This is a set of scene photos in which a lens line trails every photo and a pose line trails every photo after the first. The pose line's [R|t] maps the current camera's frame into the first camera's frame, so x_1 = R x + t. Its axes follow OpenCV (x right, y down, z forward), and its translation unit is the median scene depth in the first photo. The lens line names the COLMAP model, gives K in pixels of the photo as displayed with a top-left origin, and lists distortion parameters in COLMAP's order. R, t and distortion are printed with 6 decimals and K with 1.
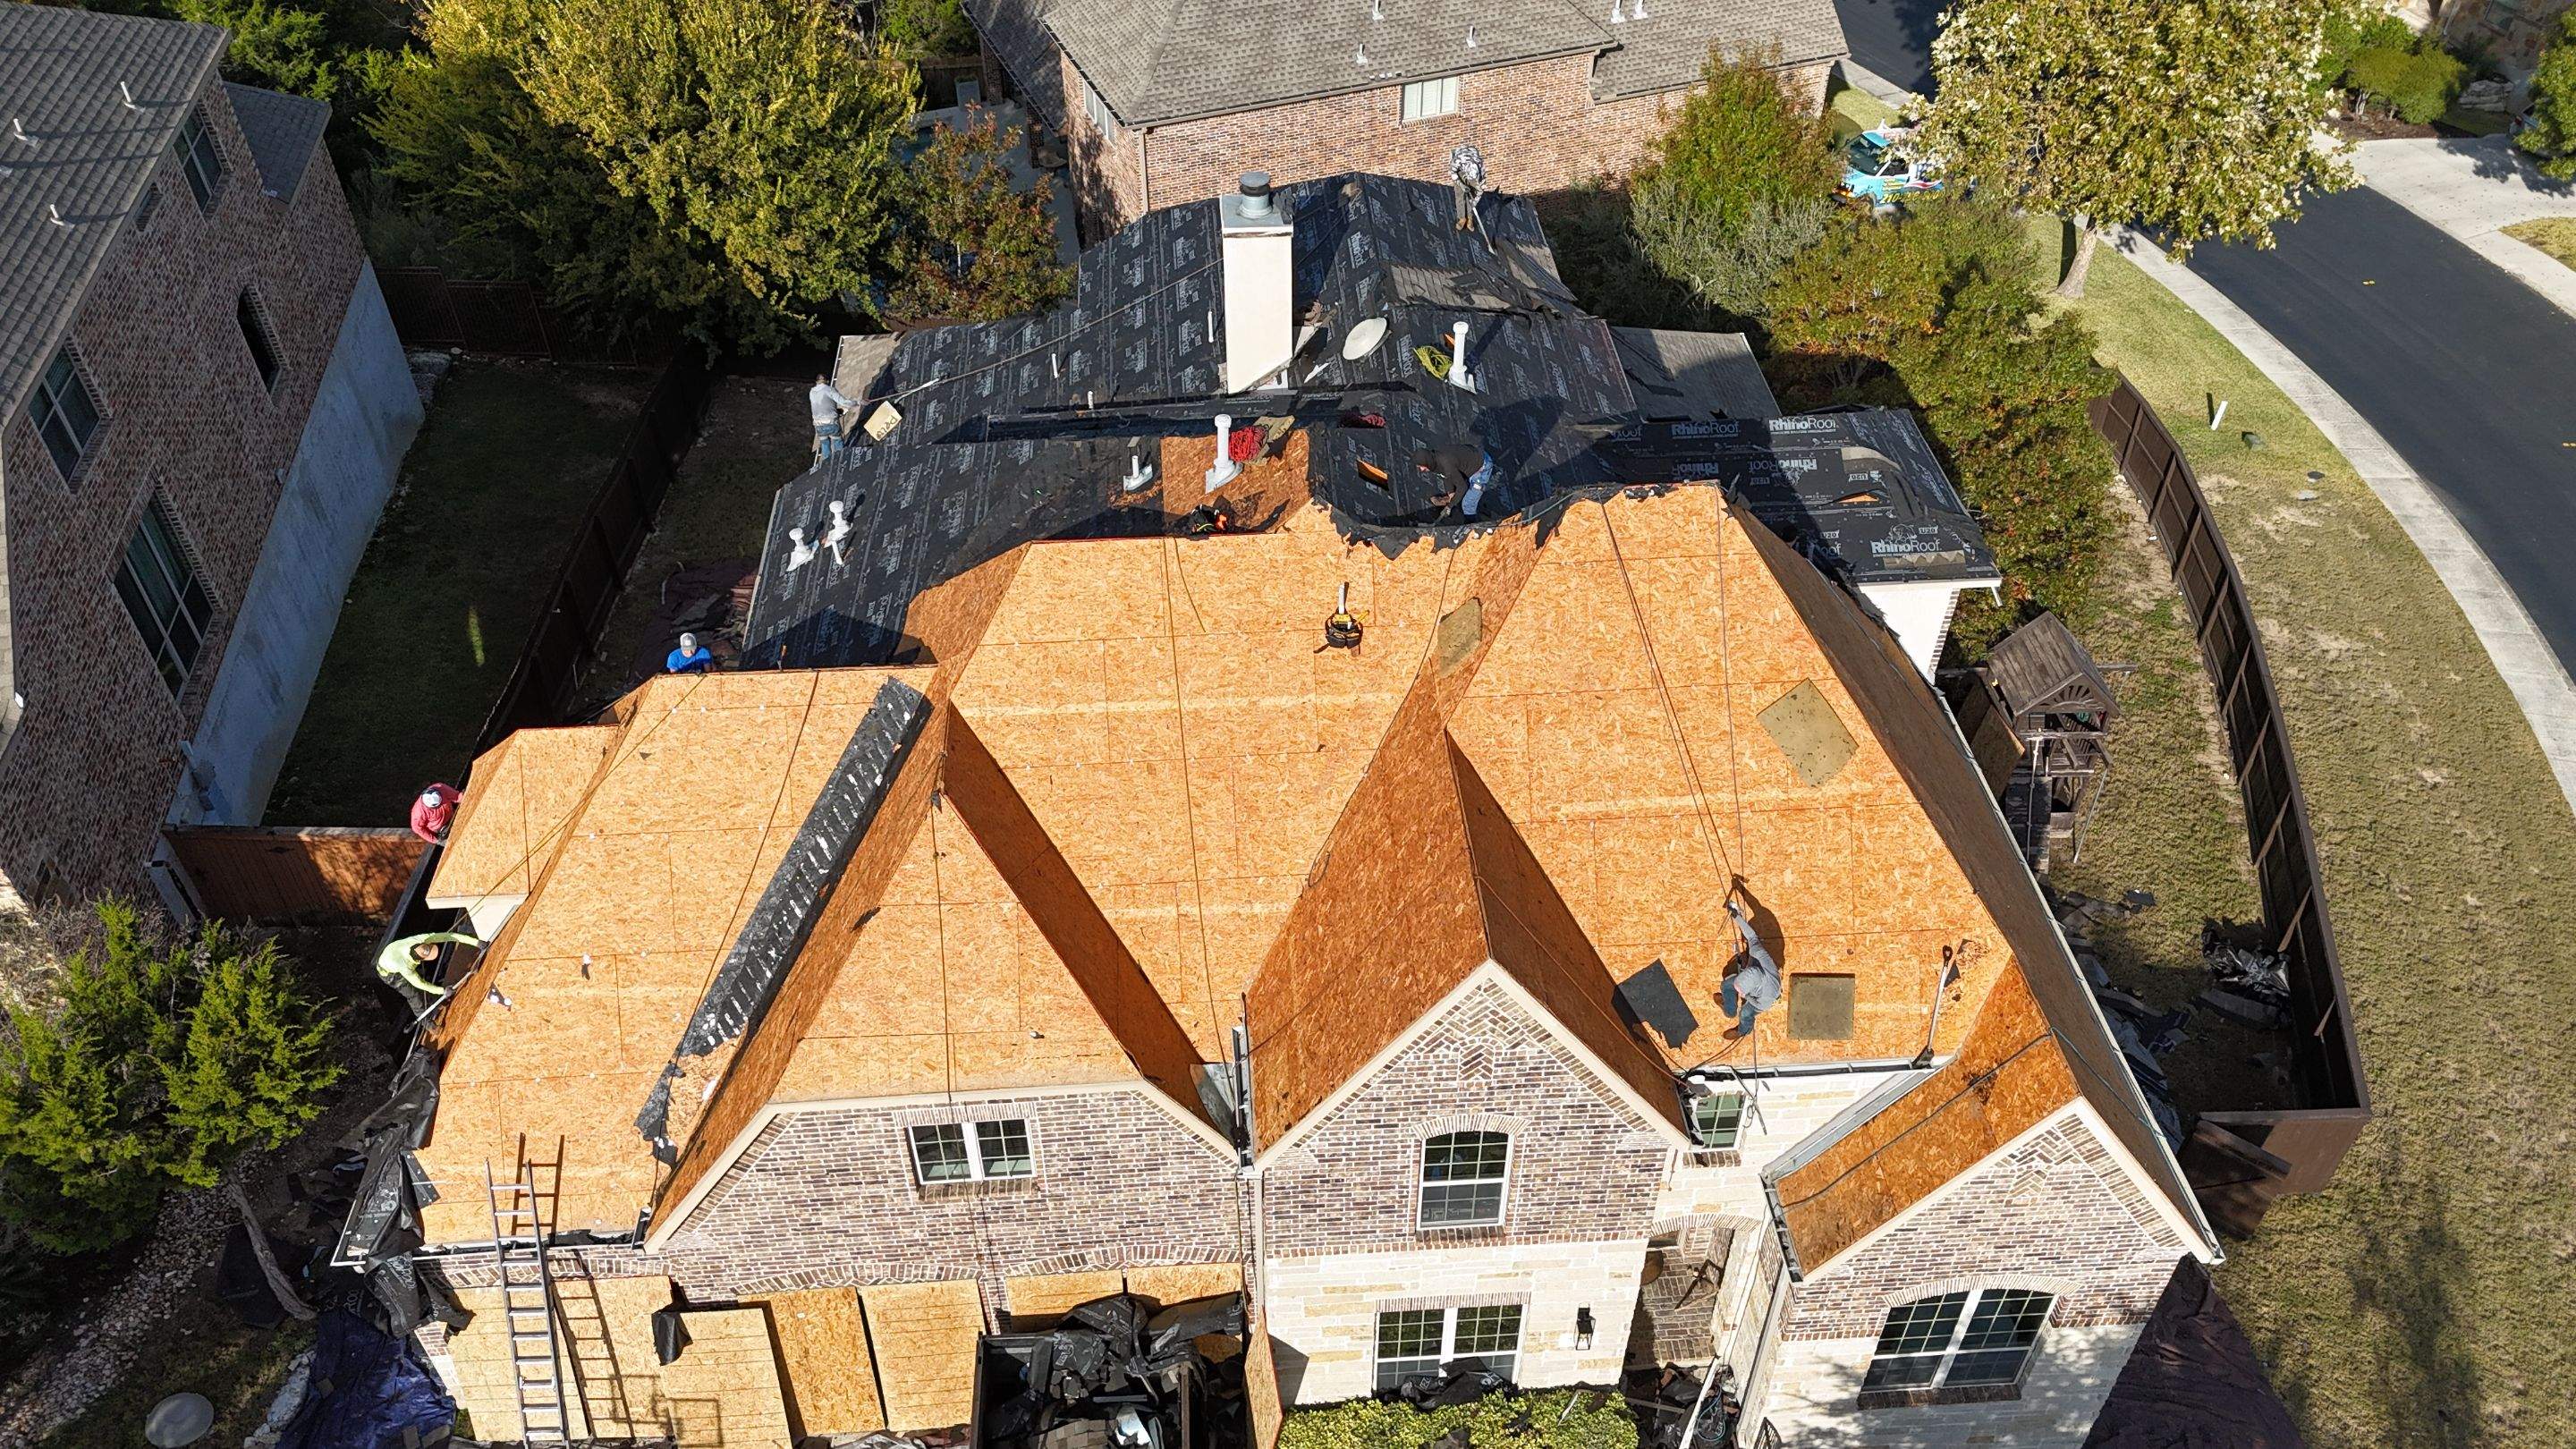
lens RADIAL K [[1888.1, 0, 1287.3], [0, 1888.1, 716.8], [0, 0, 1]] dist [0.034750, -0.012514]
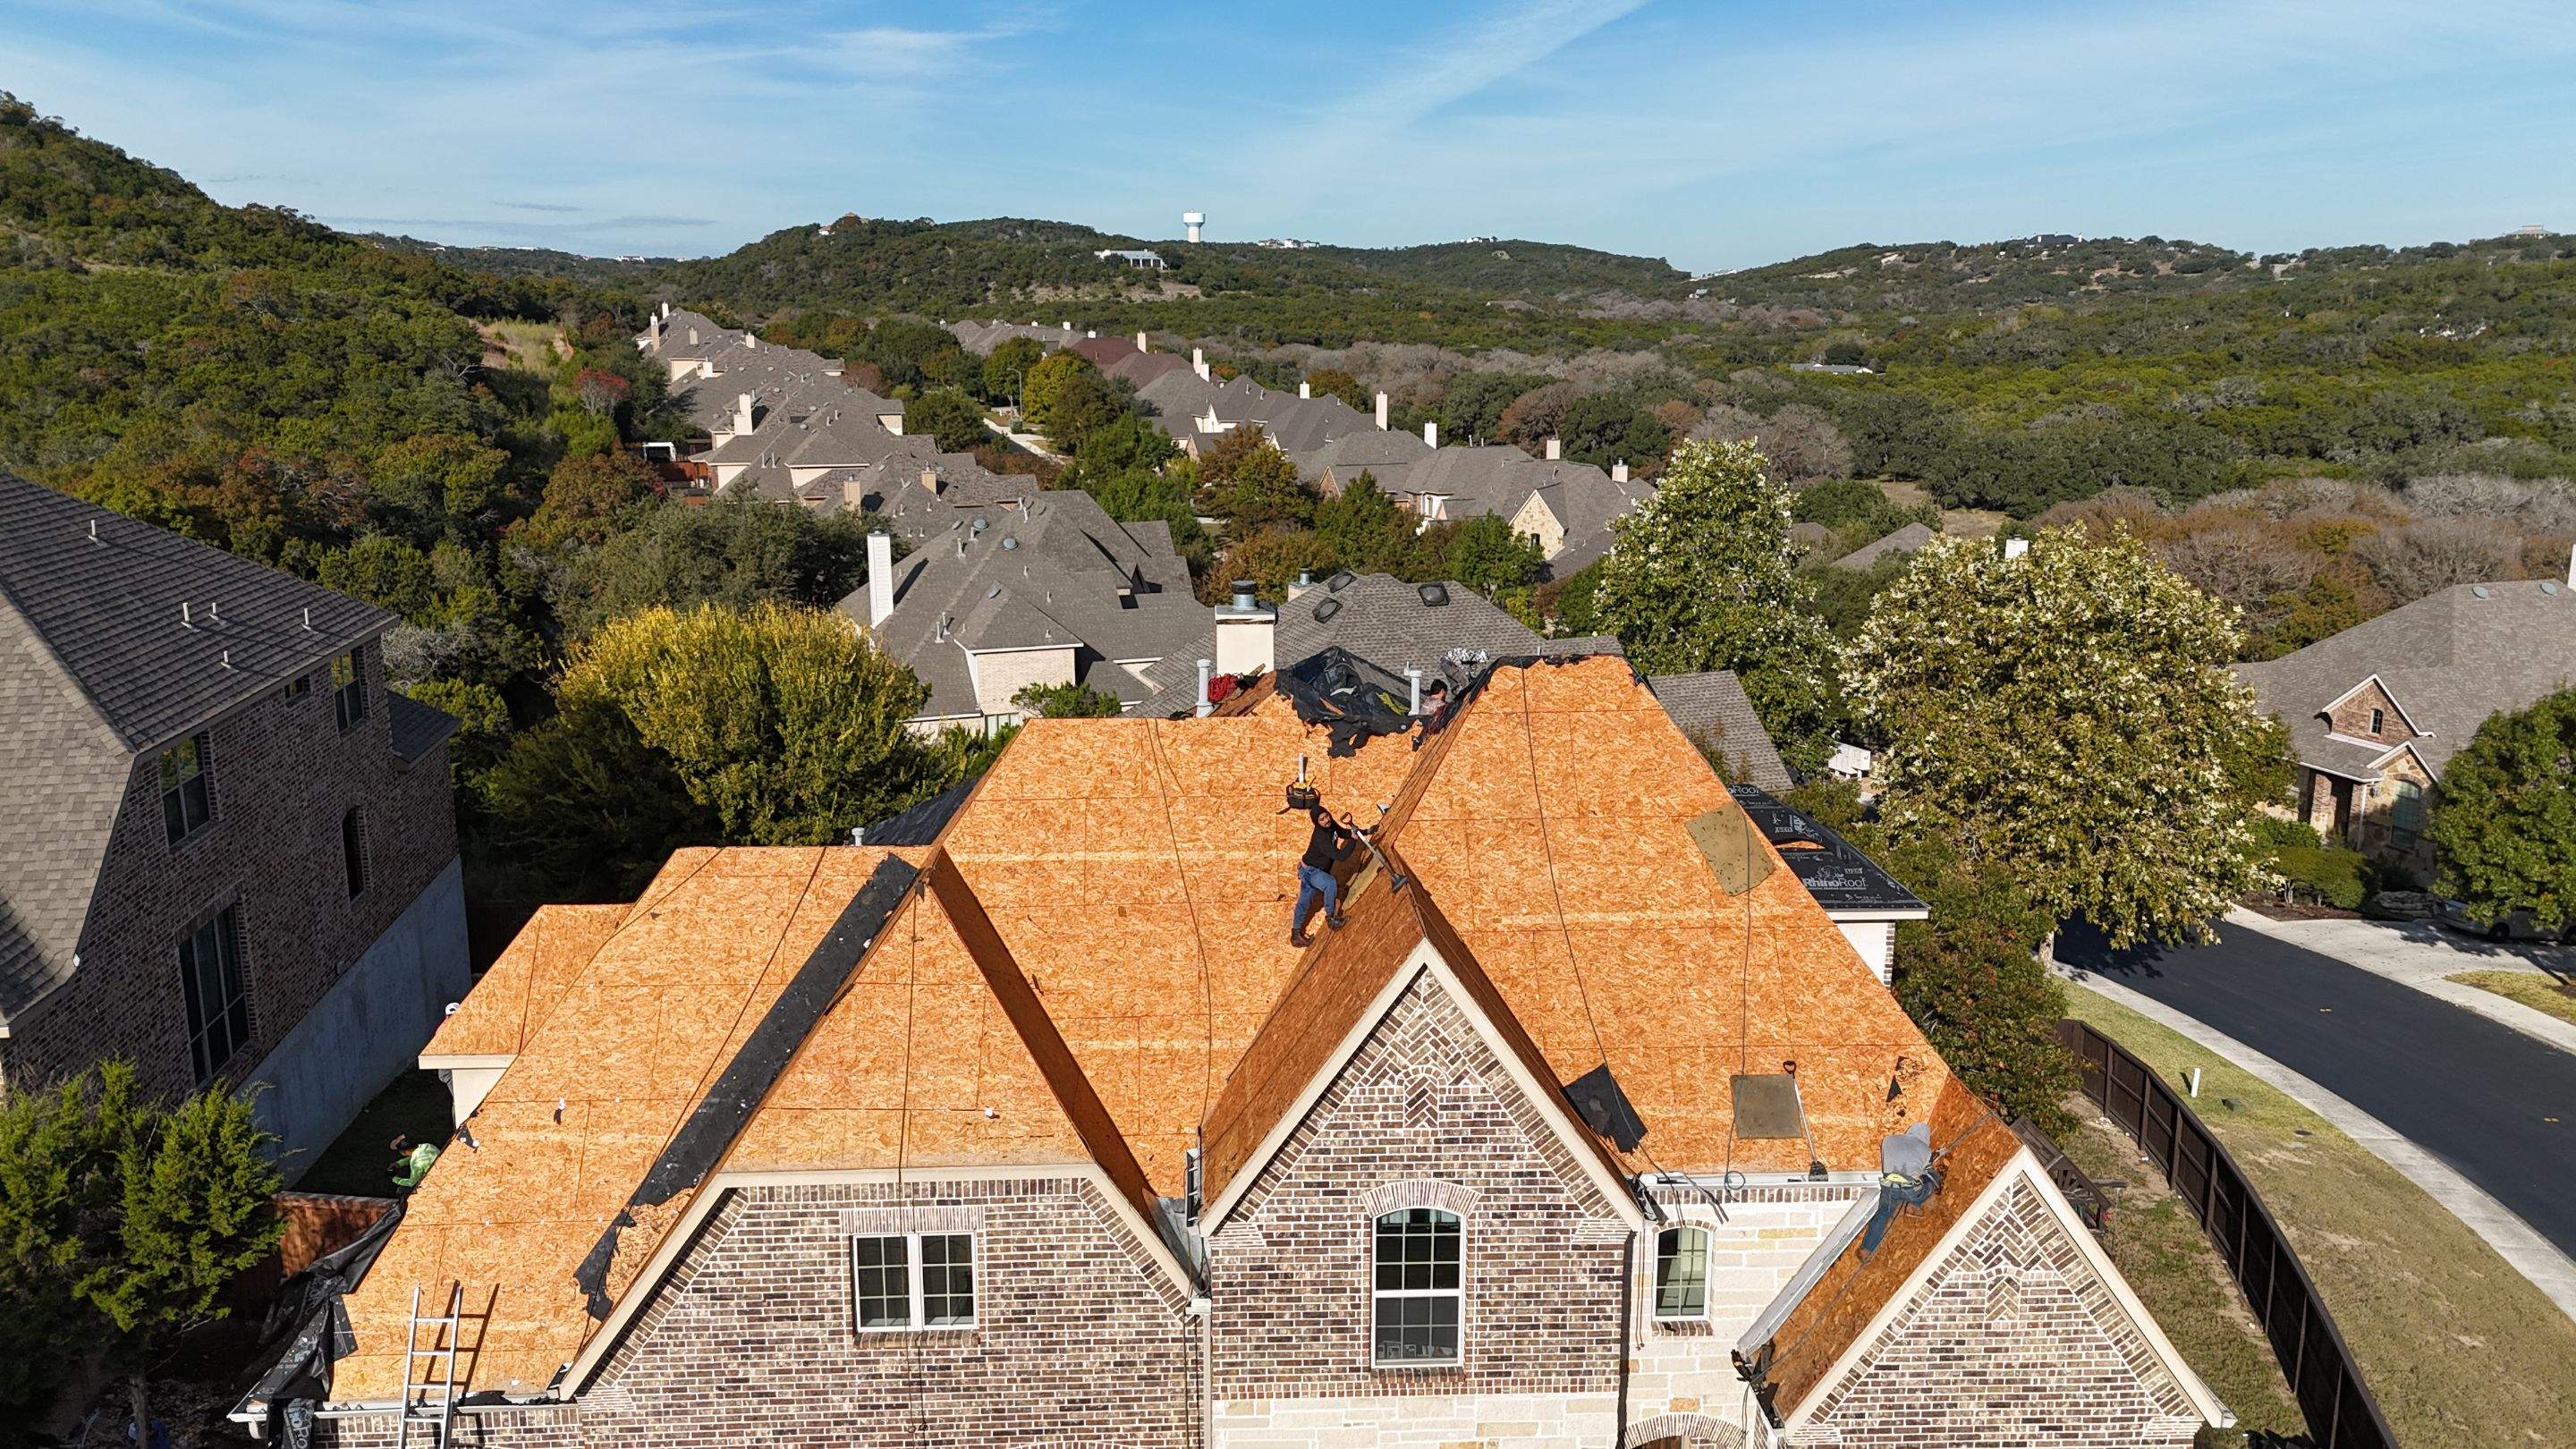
lens RADIAL K [[1888.1, 0, 1288.6], [0, 1888.1, 733.5], [0, 0, 1]] dist [0.034750, -0.012514]
pose [[0.999782, 0.009012, -0.018841, 0.040503], [-0.017123, 0.870232, -0.492344, 0.449854], [0.011959, 0.492559, 0.870197, 0.014127]]
